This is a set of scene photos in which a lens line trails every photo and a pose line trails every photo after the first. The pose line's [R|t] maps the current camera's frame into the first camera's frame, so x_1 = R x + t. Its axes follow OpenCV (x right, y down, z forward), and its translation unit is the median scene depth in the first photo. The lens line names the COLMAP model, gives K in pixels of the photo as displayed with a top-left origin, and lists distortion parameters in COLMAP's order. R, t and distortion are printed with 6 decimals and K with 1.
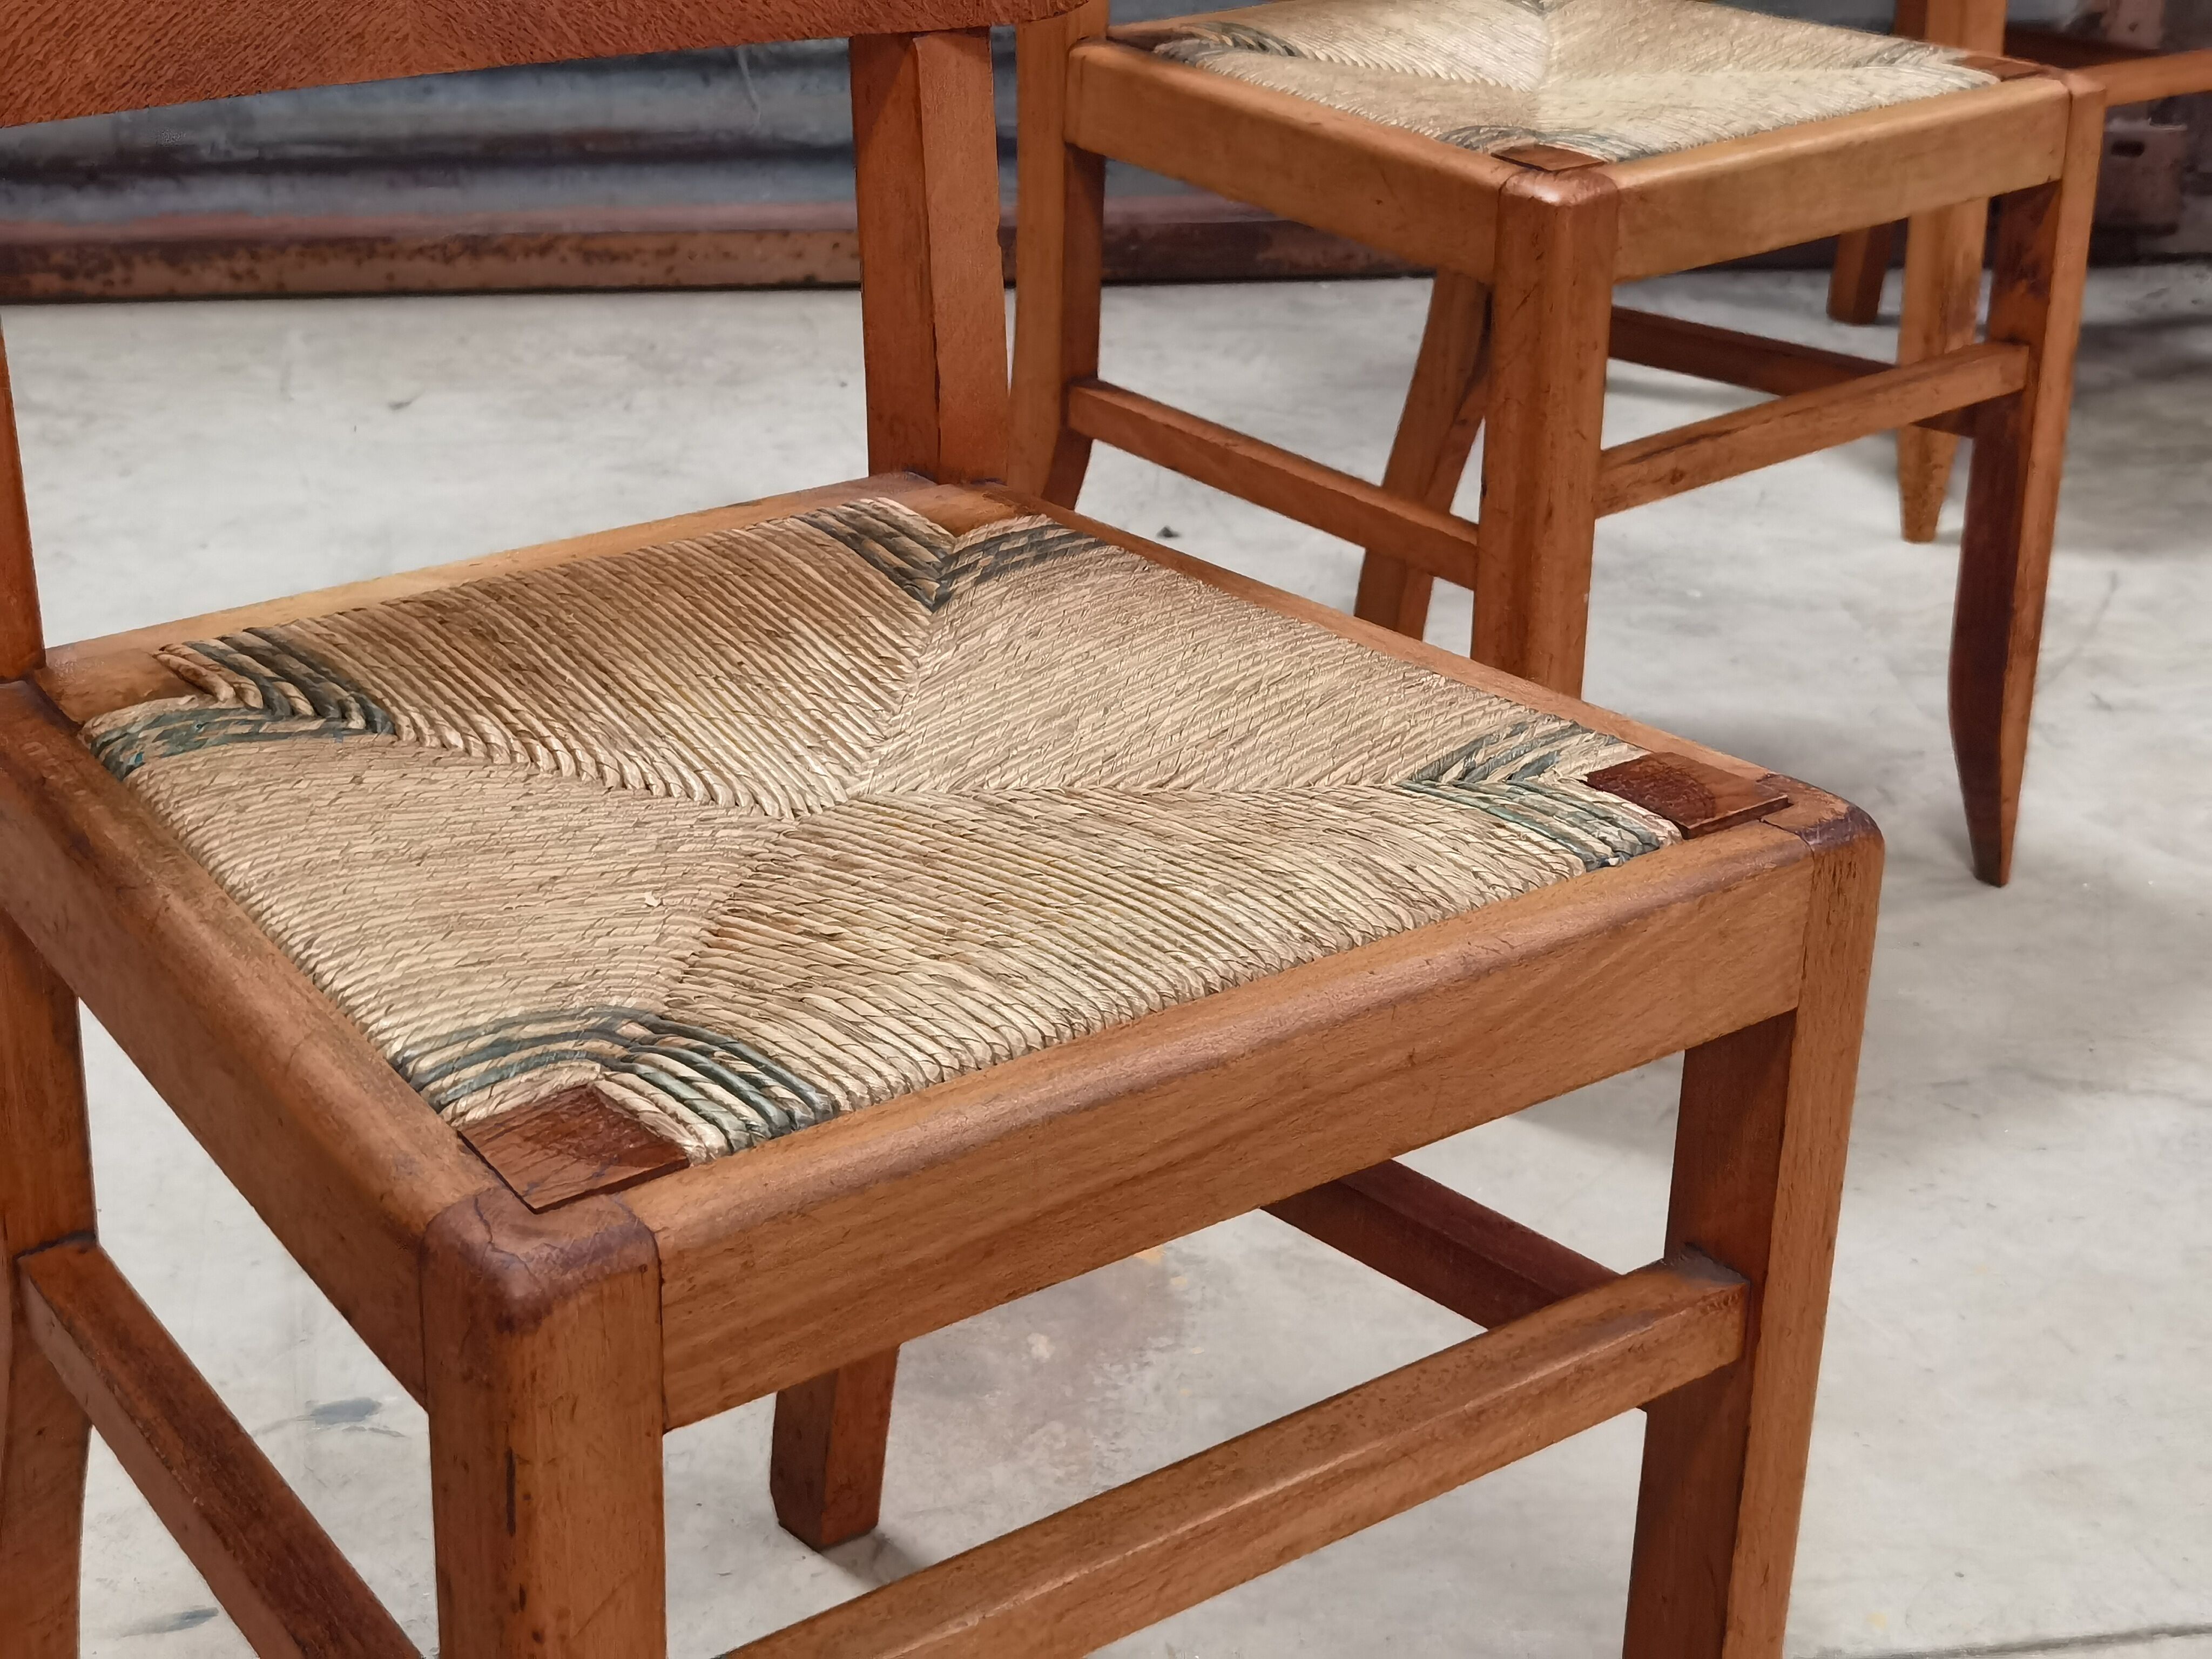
lens RADIAL K [[3677.3, 0, 1068.3], [0, 3677.3, 756.3], [0, 0, 1]] dist [0.020516, 0.000000]
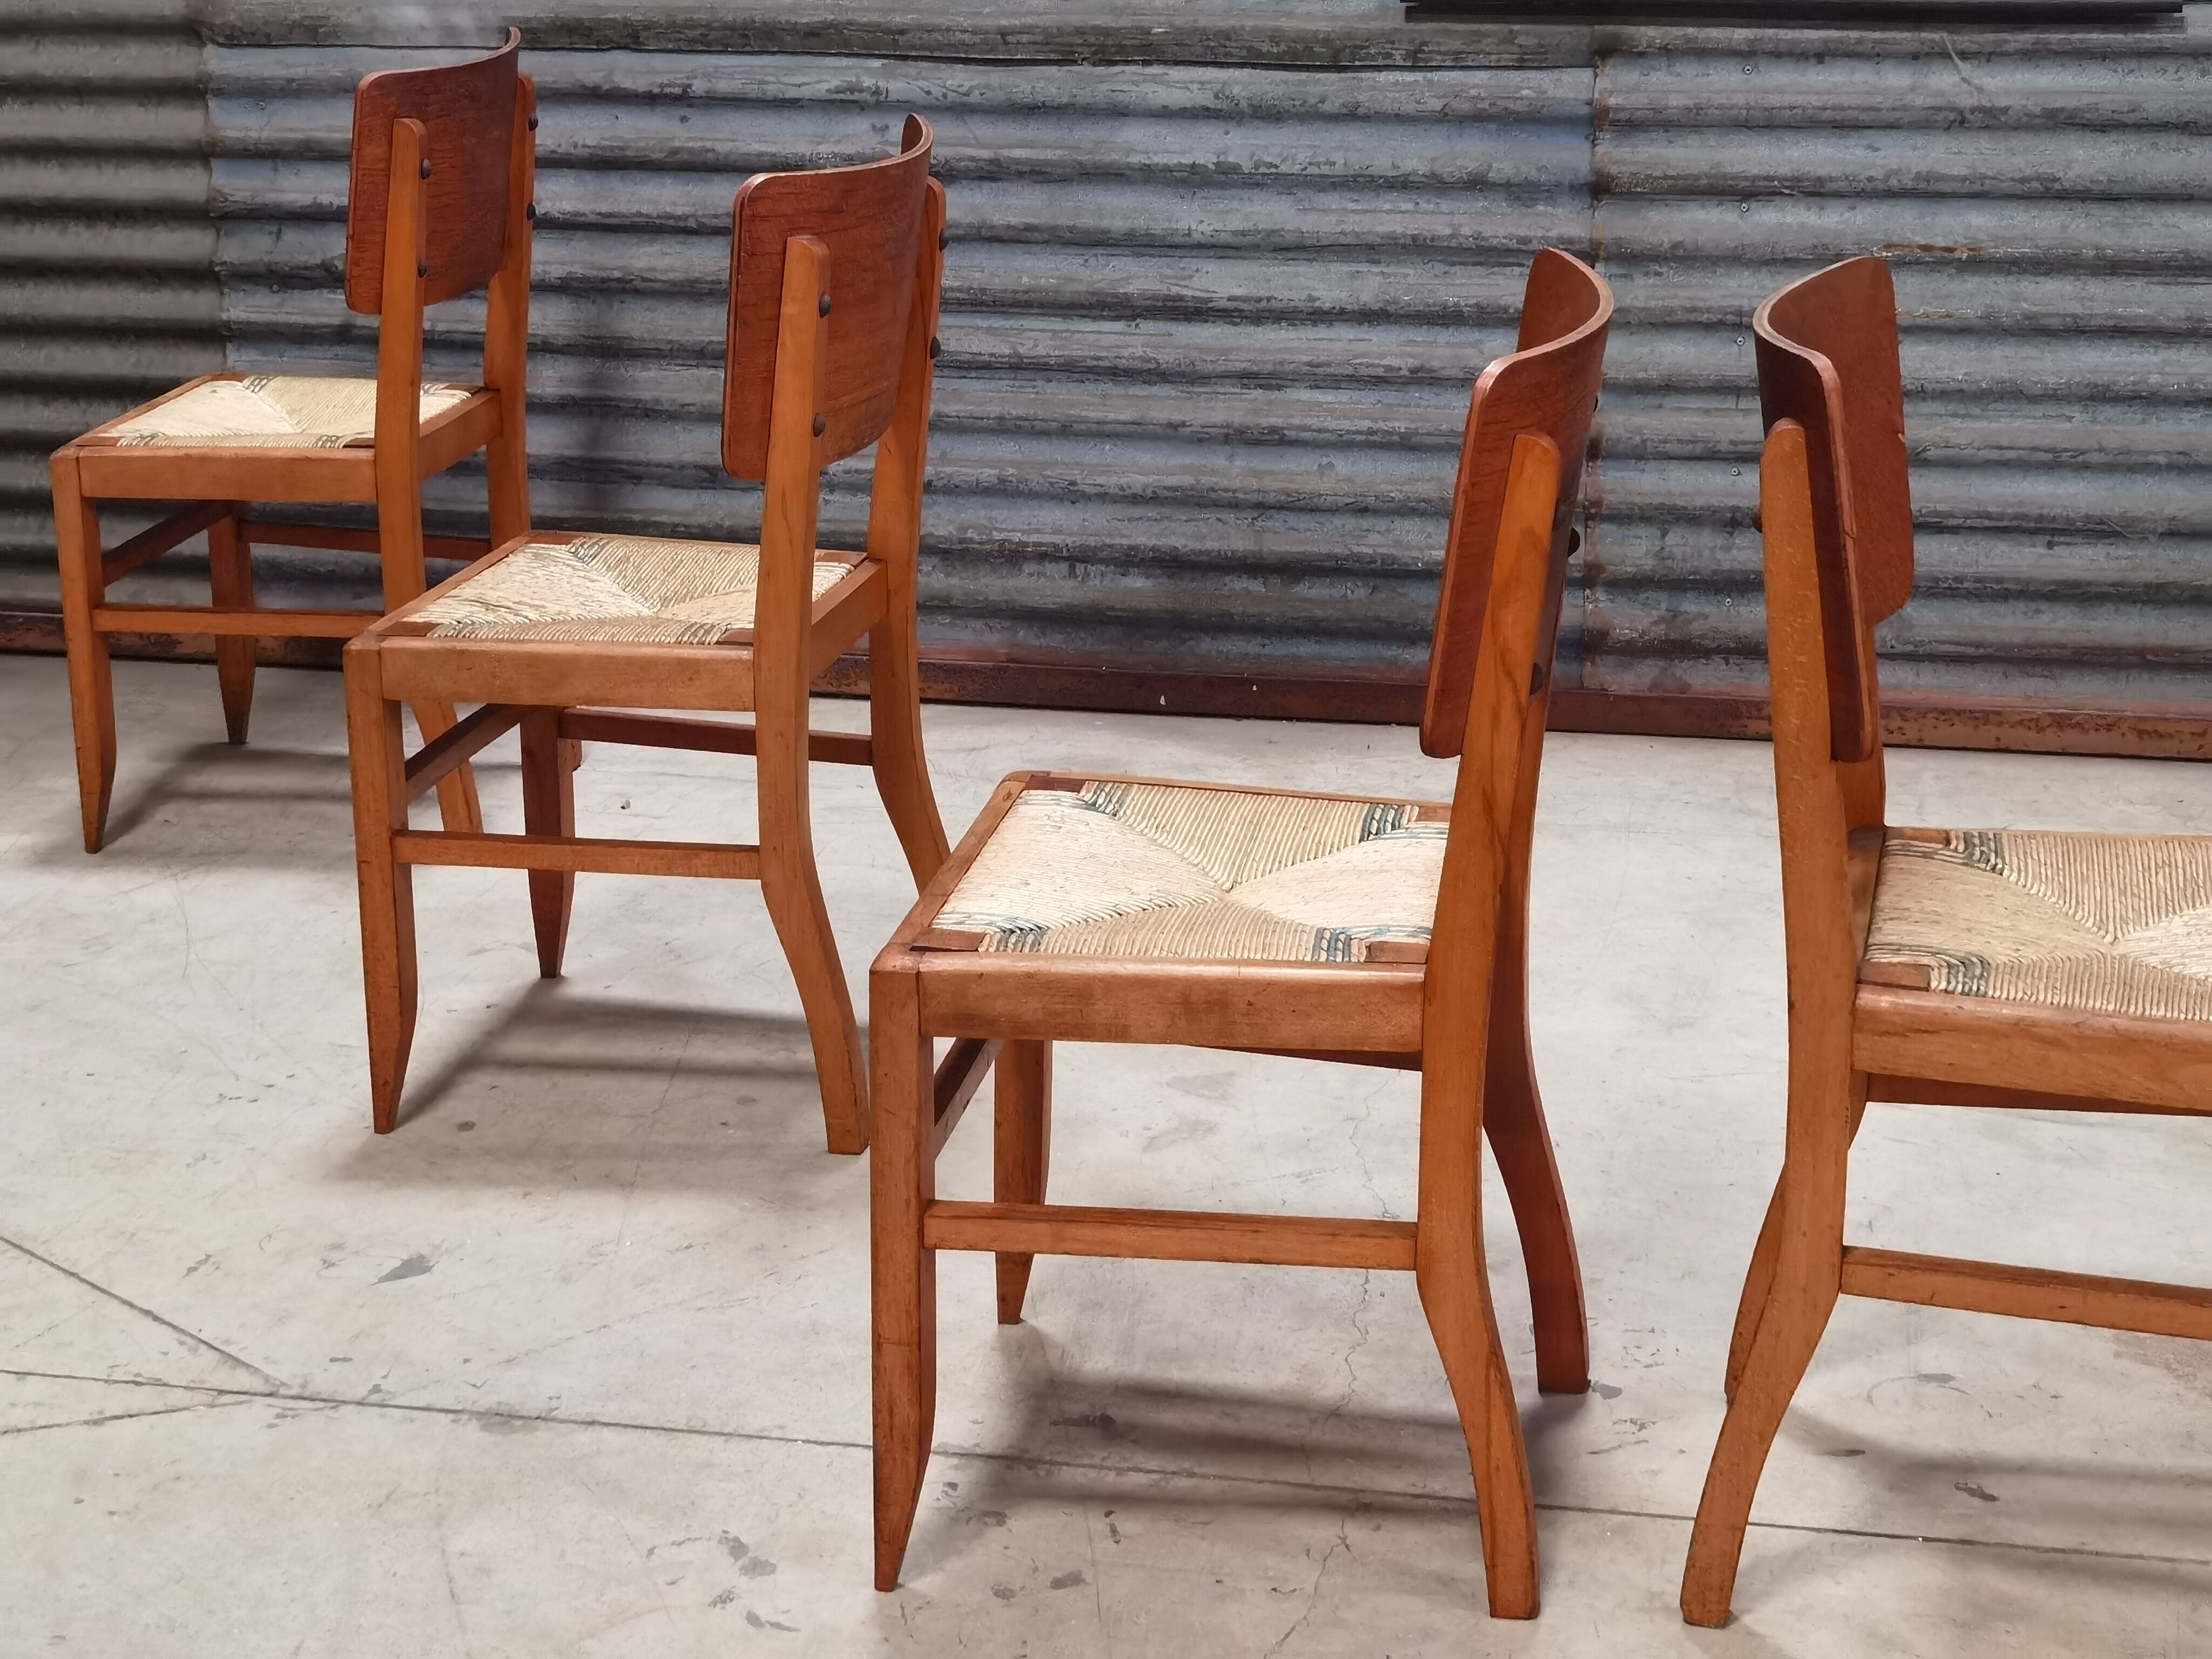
lens RADIAL K [[3840.9, 0, 1104.3], [0, 3840.9, 825.8], [0, 0, 1]] dist [0.007038, 0.000000]
pose [[0.919978, 0.076224, -0.384487, 0.072882], [-0.110381, 0.991593, -0.067529, 0.042067], [0.376107, 0.104565, 0.920657, -0.501796]]
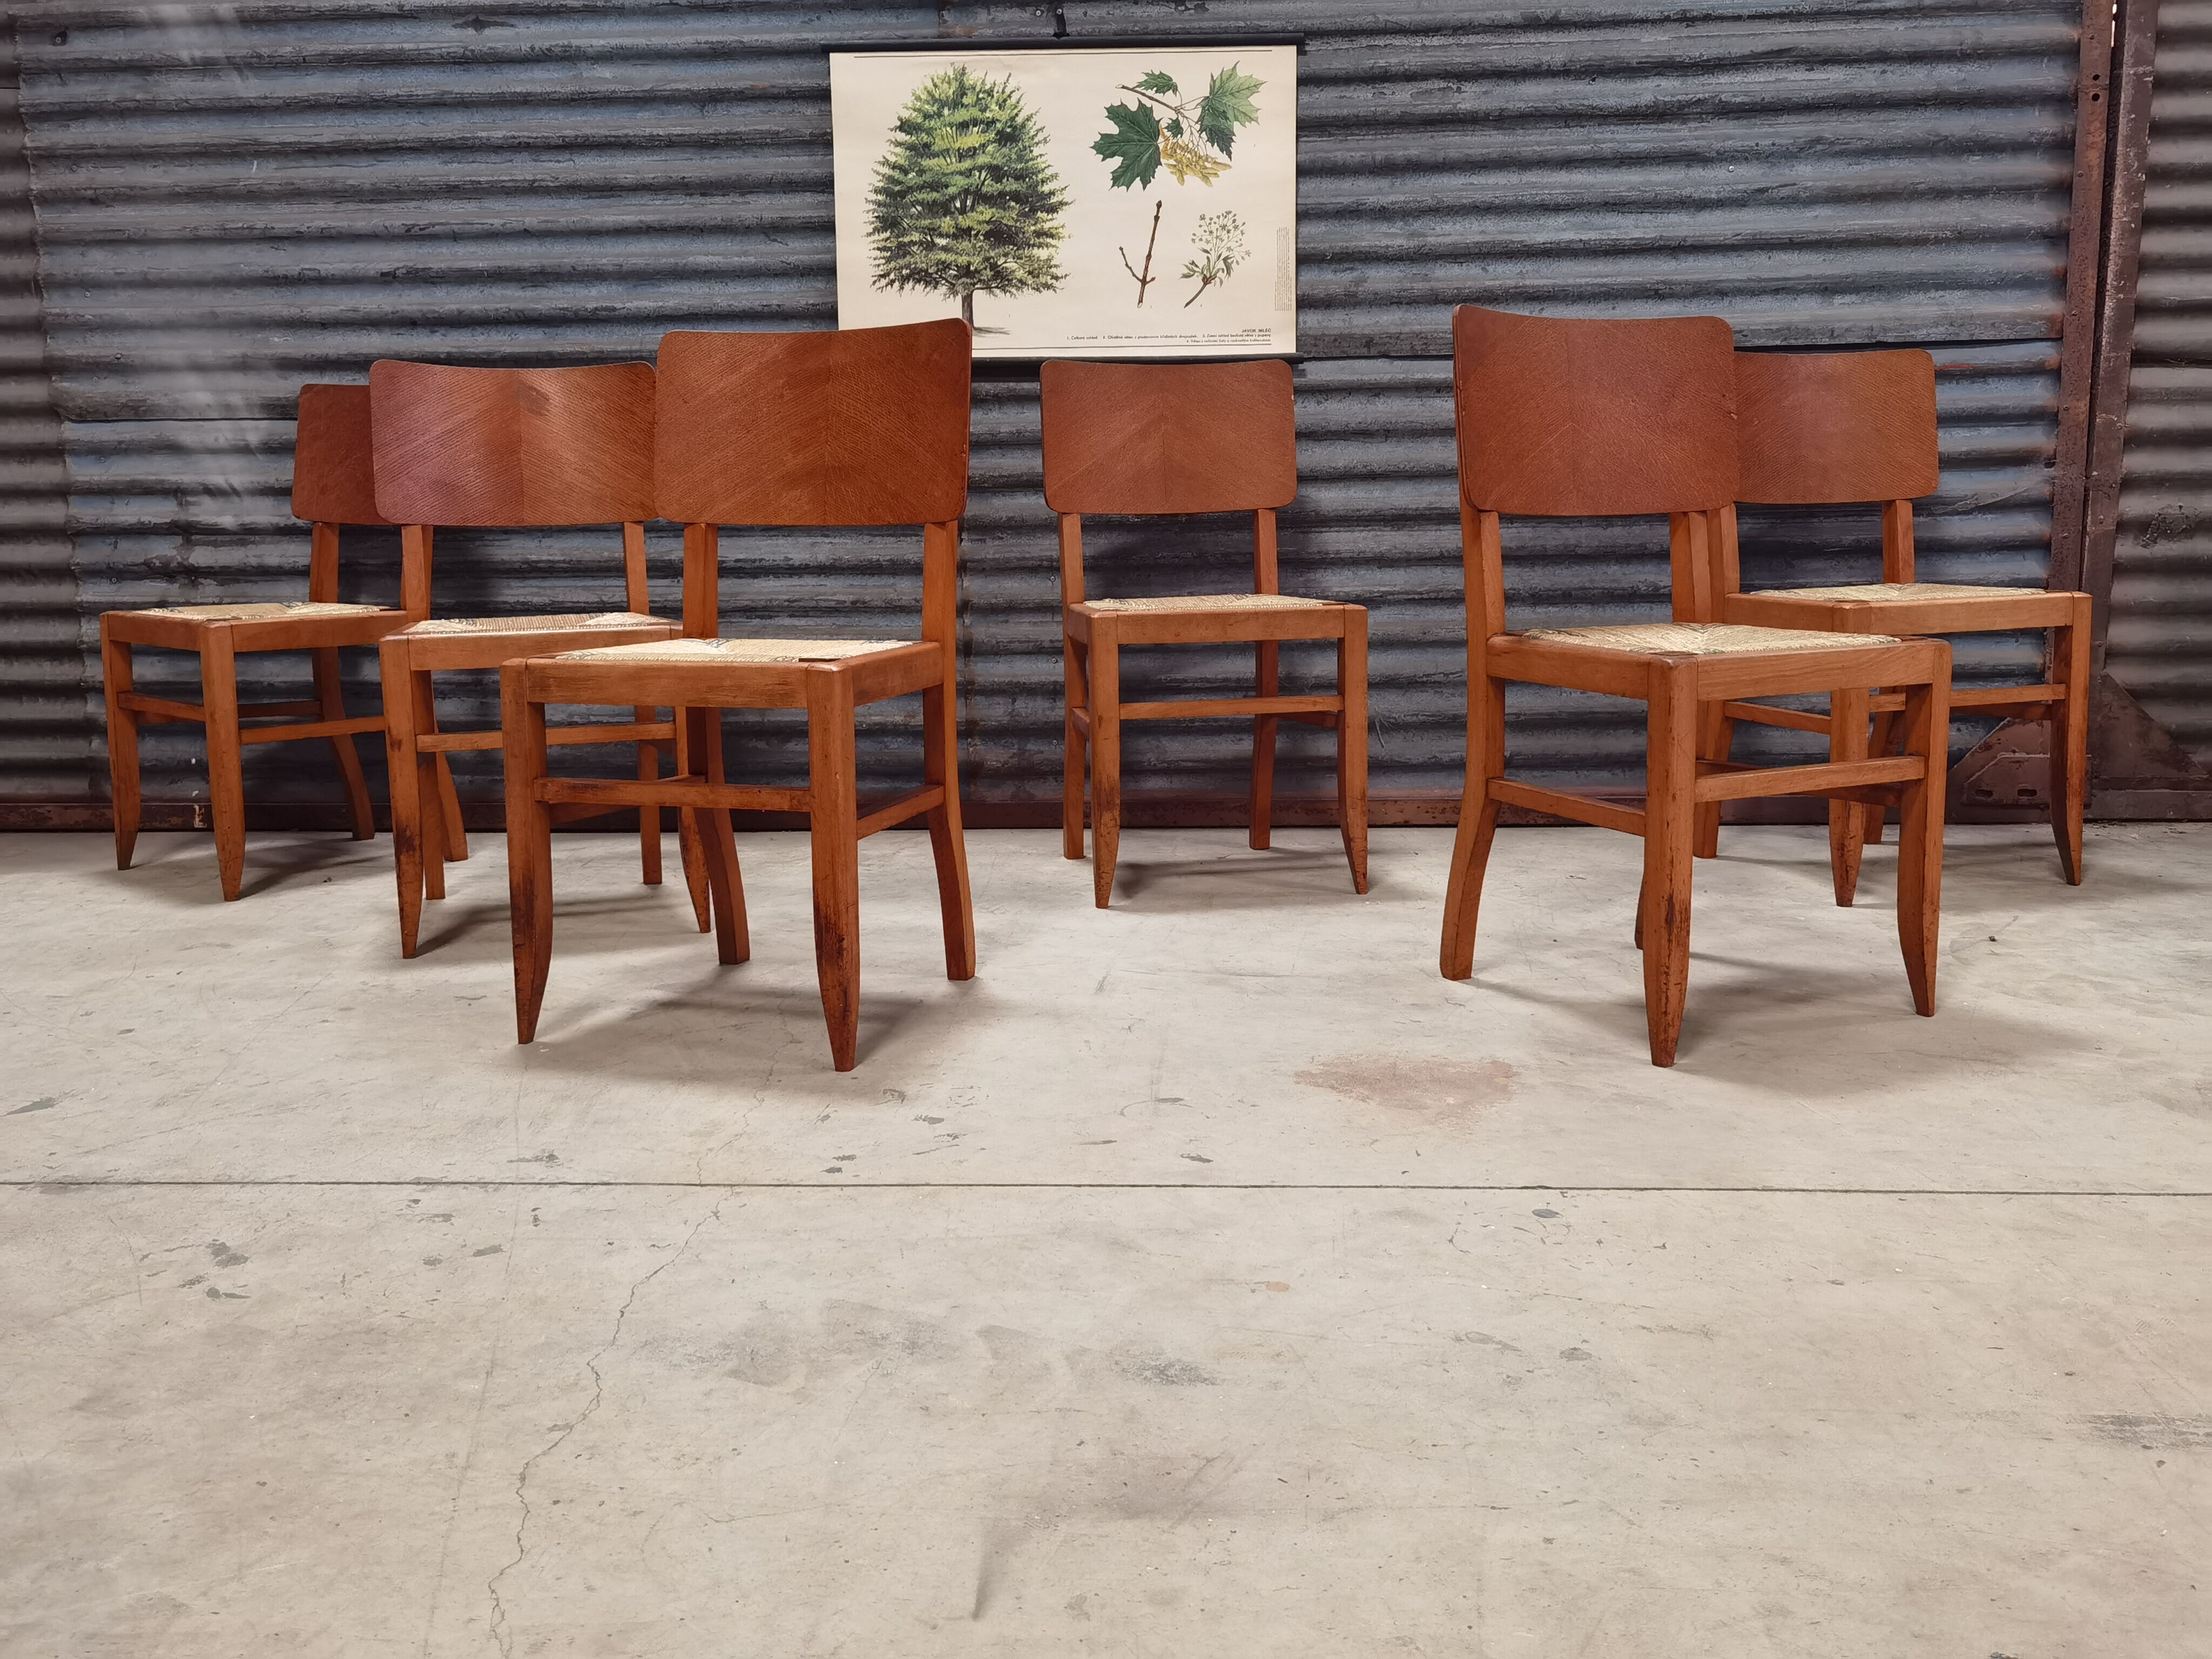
lens RADIAL K [[1978.1, 0, 1109.1], [0, 1978.1, 824.6], [0, 0, 1]] dist [0.030674, -0.020207]
pose [[0.968204, -0.008805, -0.250007, 0.057255], [-0.050462, 0.971962, -0.229658, 0.163395], [0.245019, 0.234972, 0.940614, -0.185886]]
